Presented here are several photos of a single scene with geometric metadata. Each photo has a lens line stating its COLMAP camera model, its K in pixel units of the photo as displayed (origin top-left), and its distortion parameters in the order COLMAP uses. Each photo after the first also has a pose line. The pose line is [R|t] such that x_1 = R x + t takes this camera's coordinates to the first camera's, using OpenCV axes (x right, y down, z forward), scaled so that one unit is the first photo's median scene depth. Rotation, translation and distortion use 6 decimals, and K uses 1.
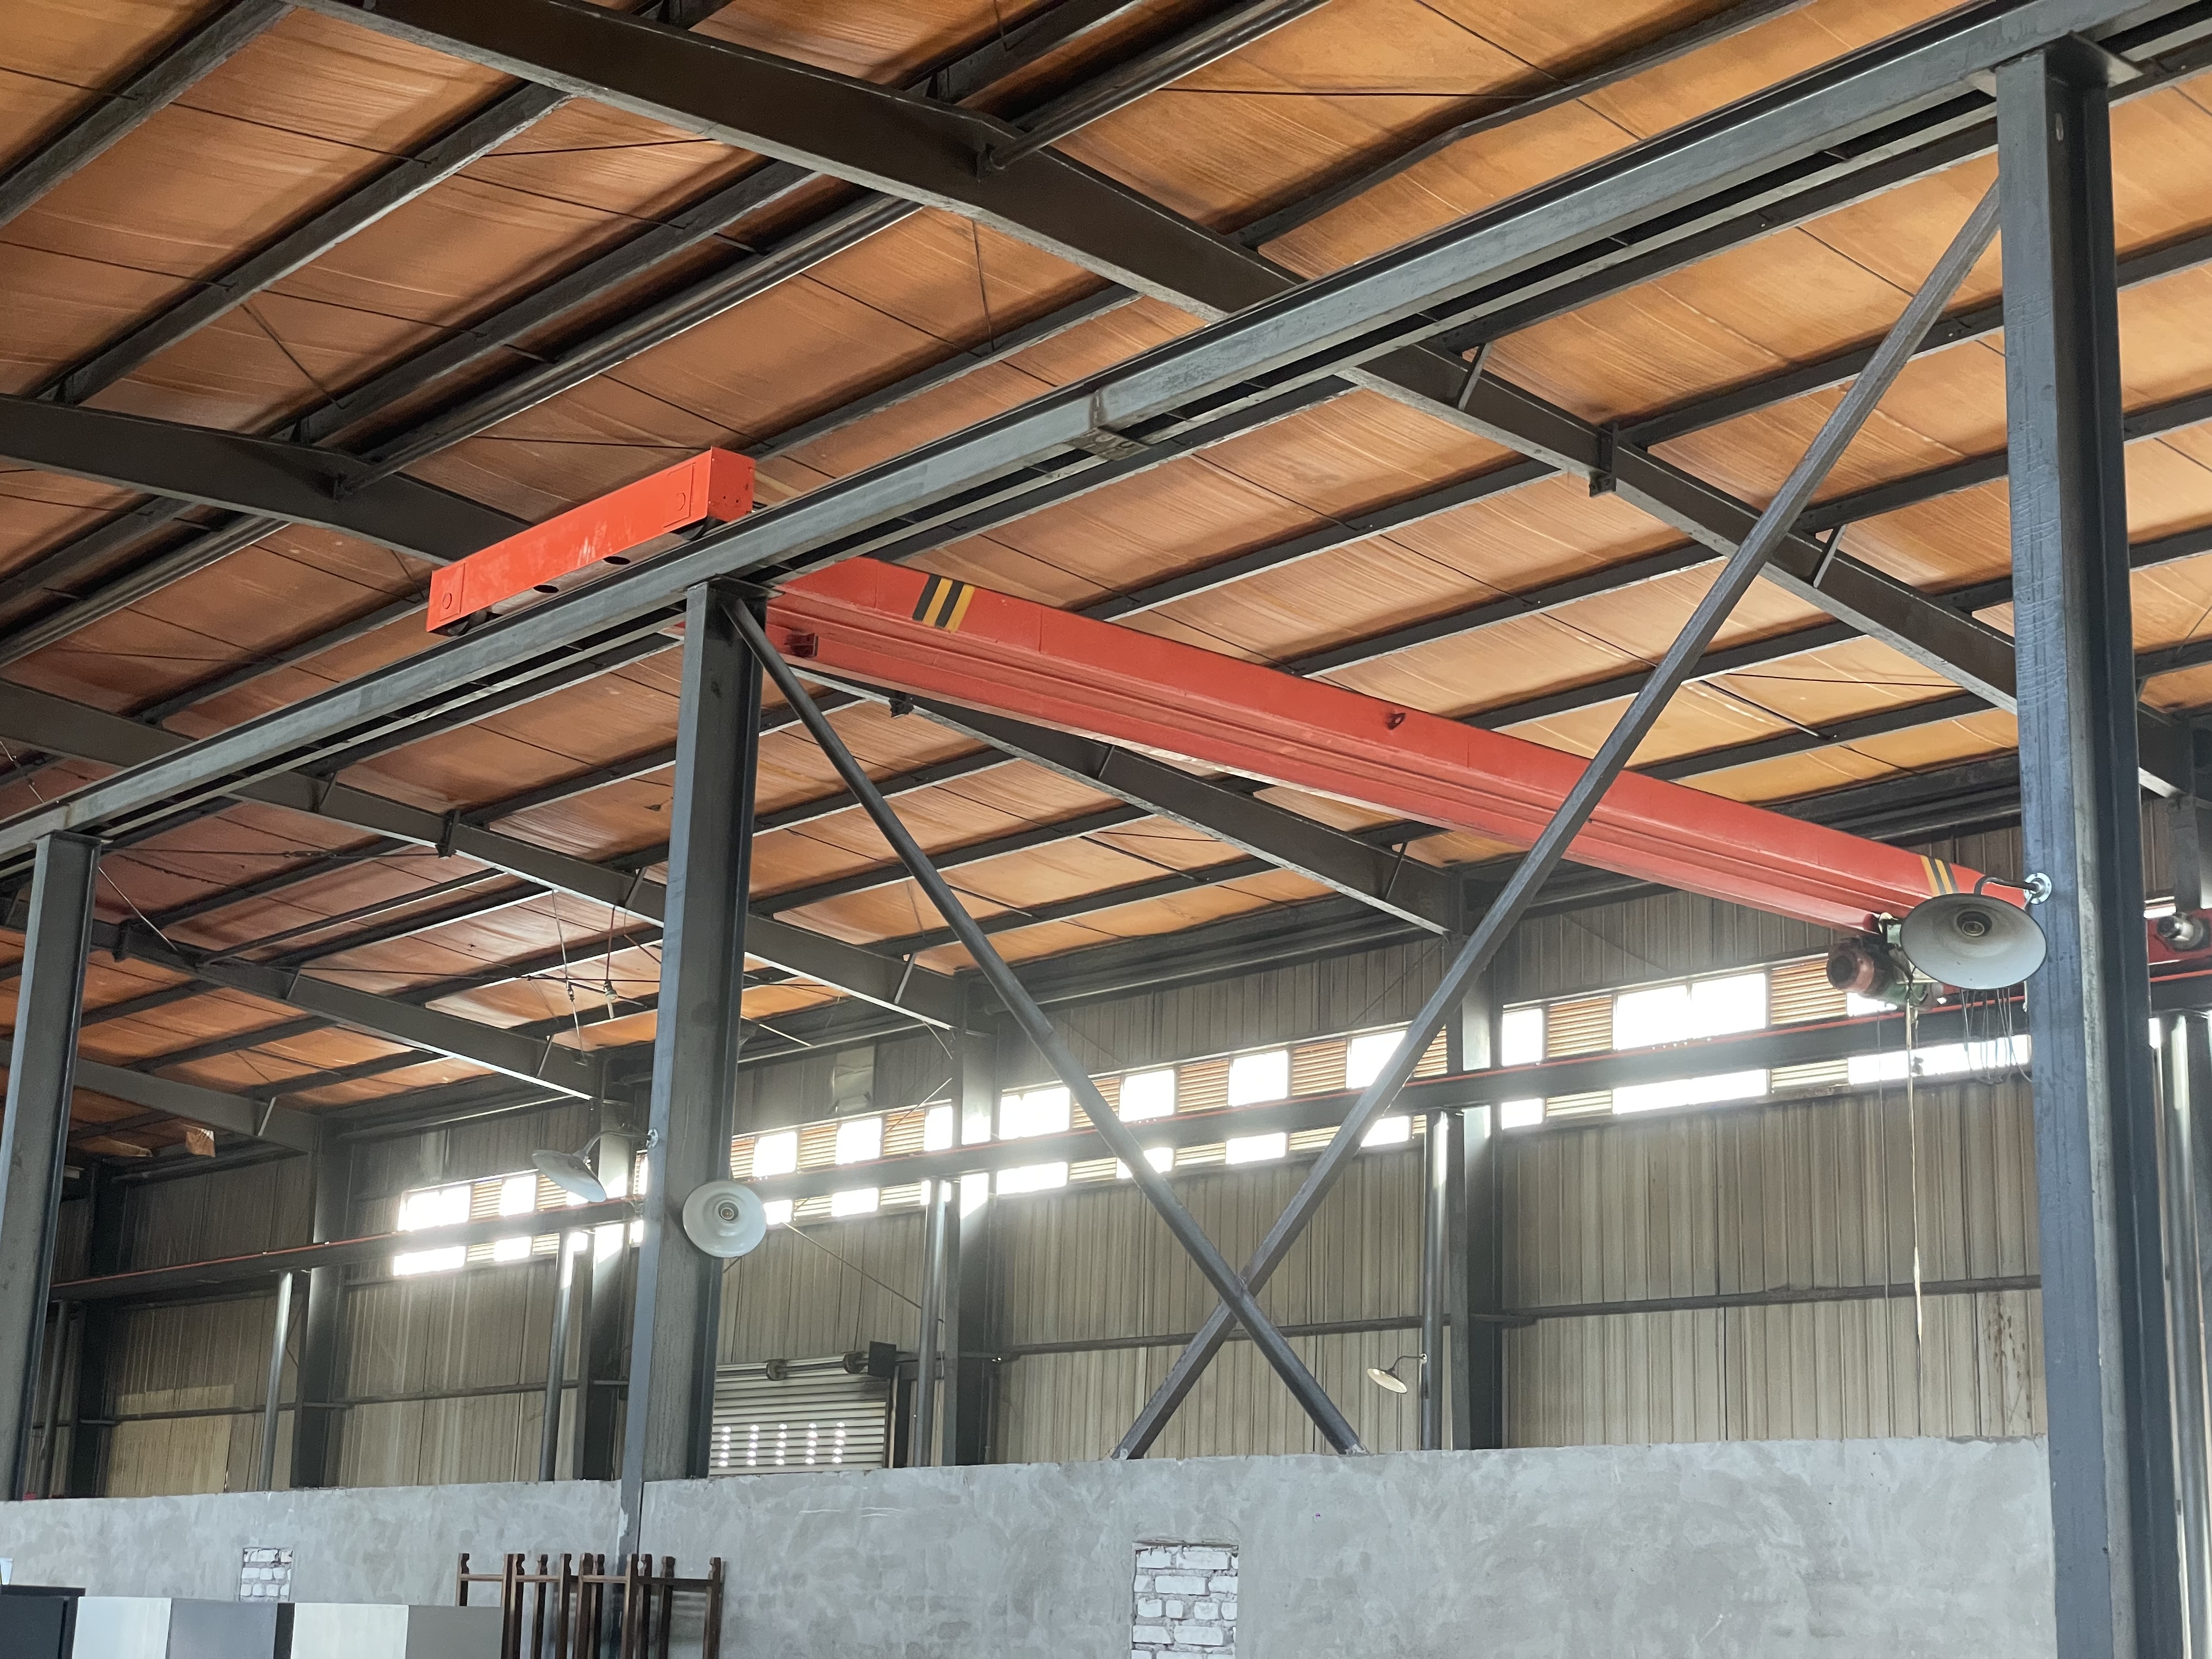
lens RADIAL K [[3152.6, 0, 1106.0], [0, 3152.6, 829.5], [0, 0, 1]] dist [0.085034, -0.083500]
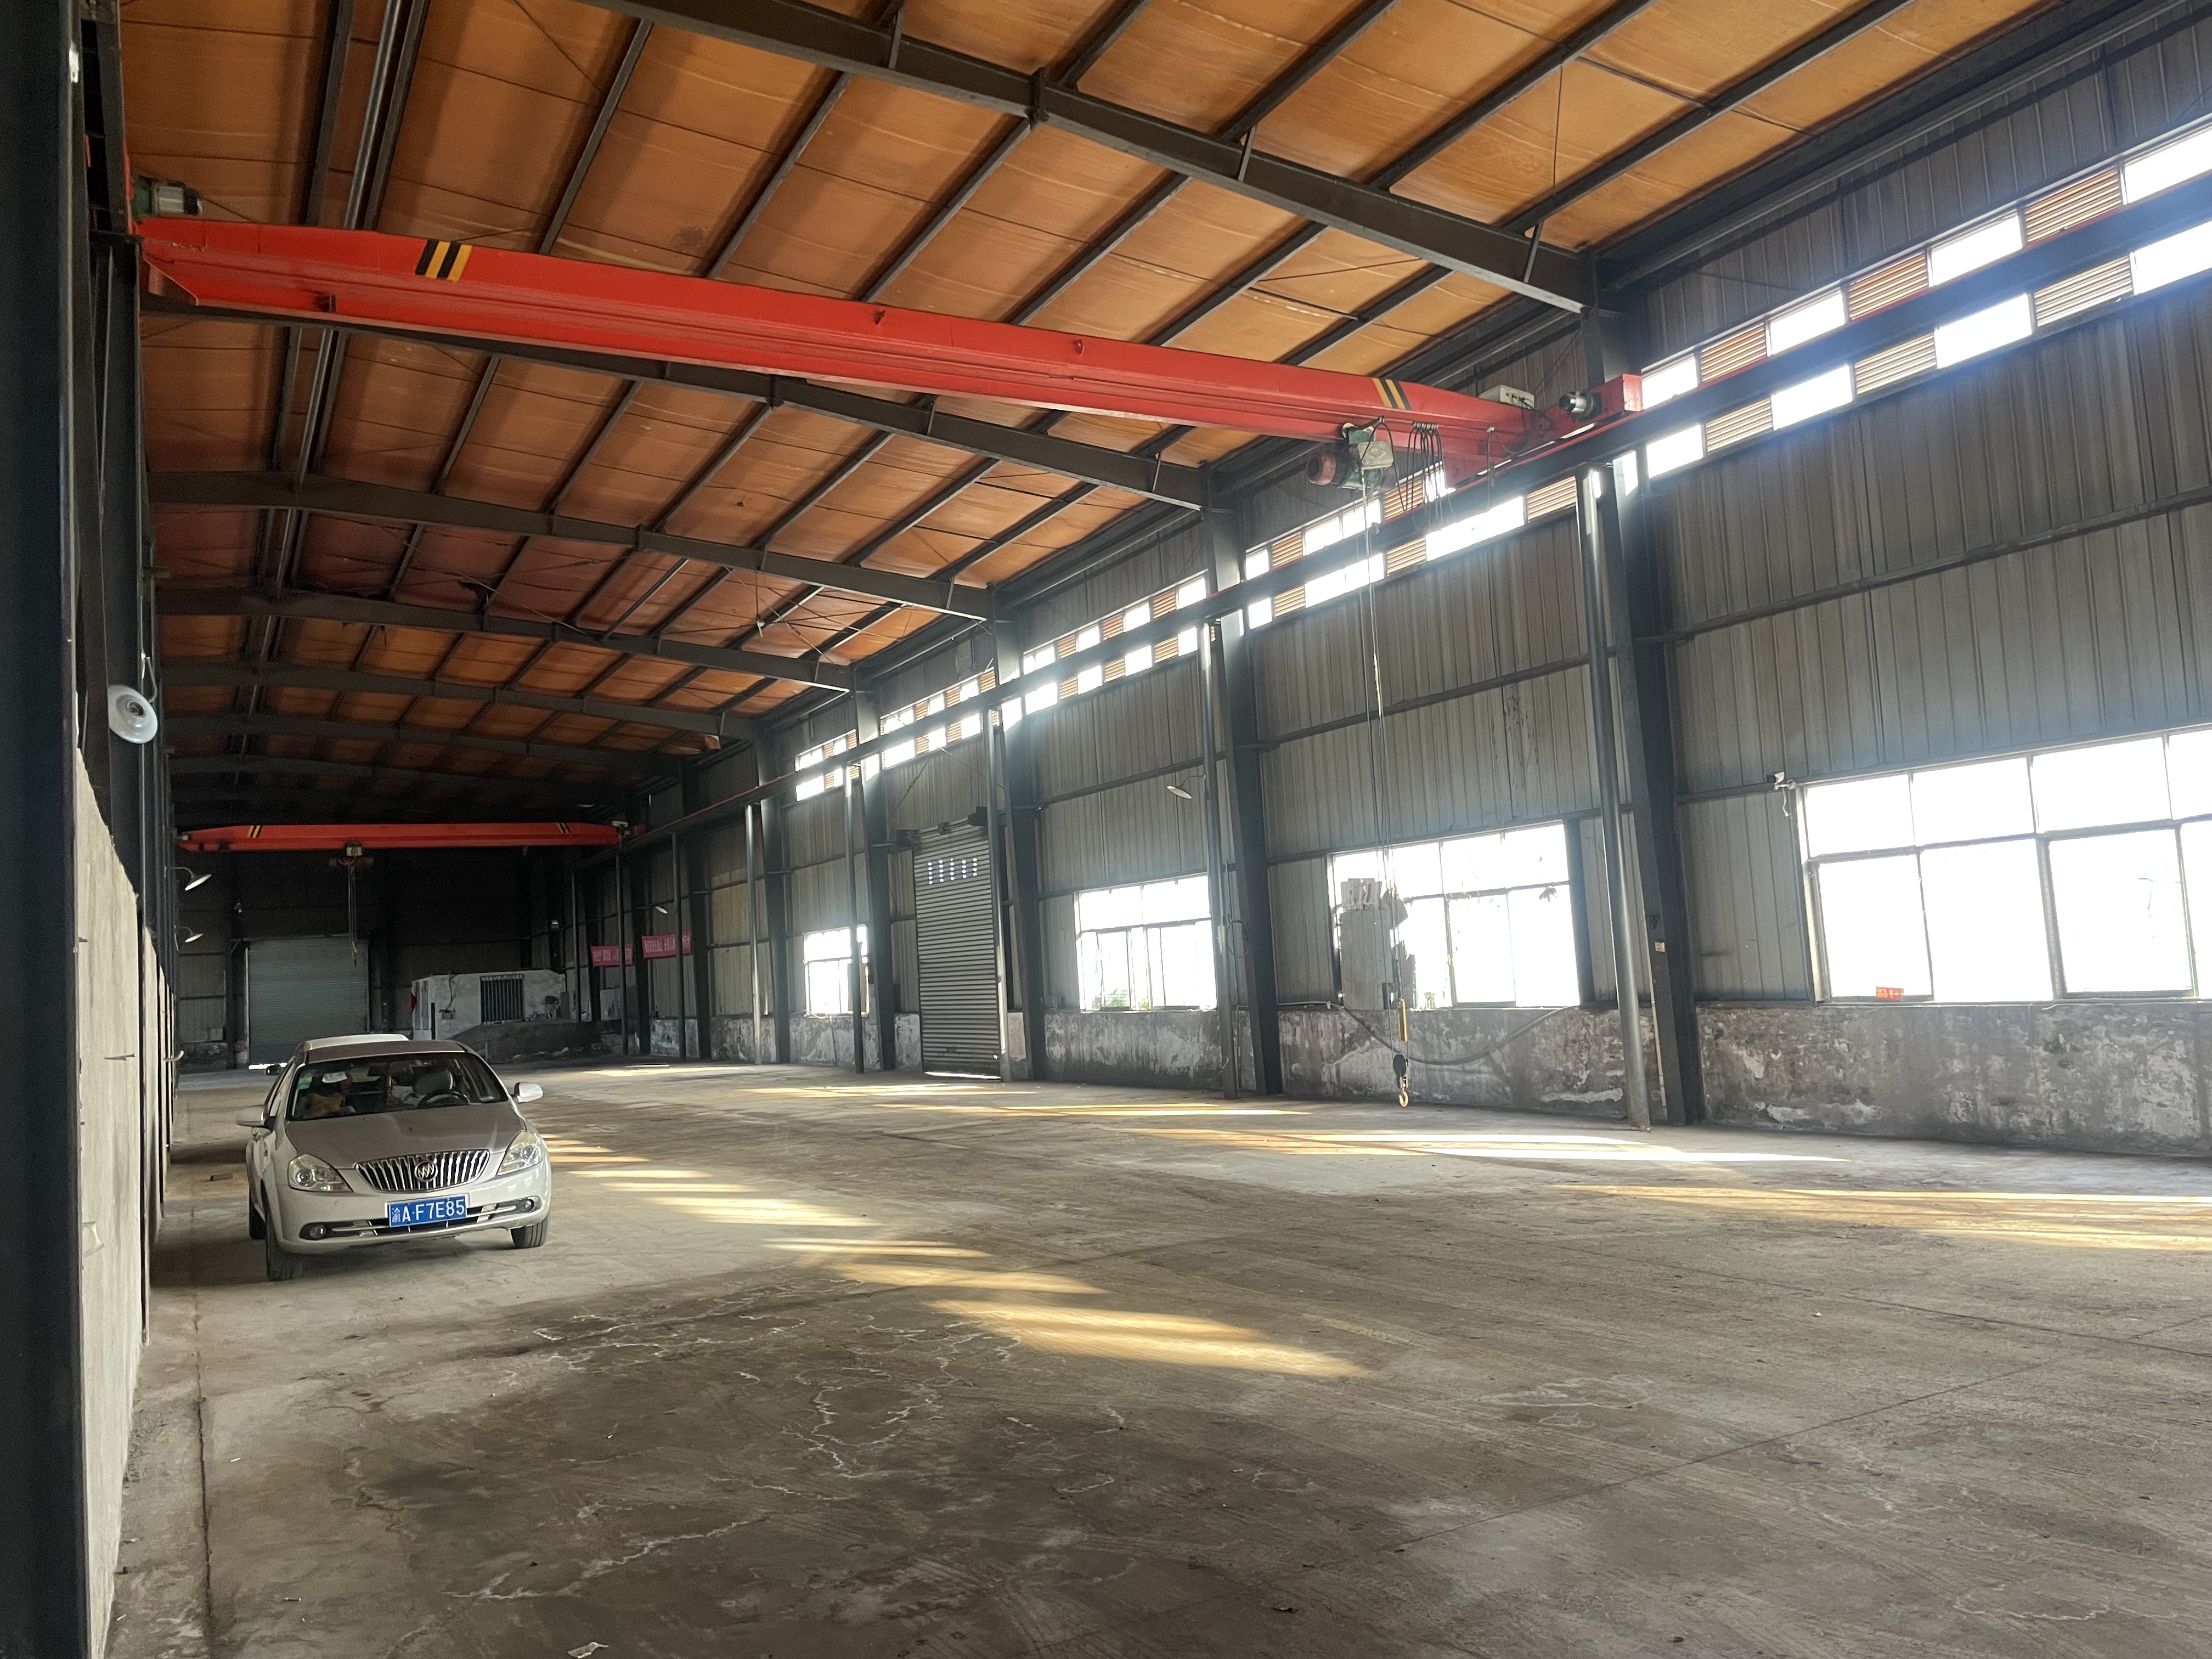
lens RADIAL K [[1591.1, 0, 1106.0], [0, 1591.1, 829.5], [0, 0, 1]] dist [0.077842, -0.107047]
pose [[0.976500, -0.111736, -0.184288, 0.460347], [0.141566, 0.977307, 0.157573, 0.138323], [0.162499, -0.179959, 0.970159, 0.467109]]
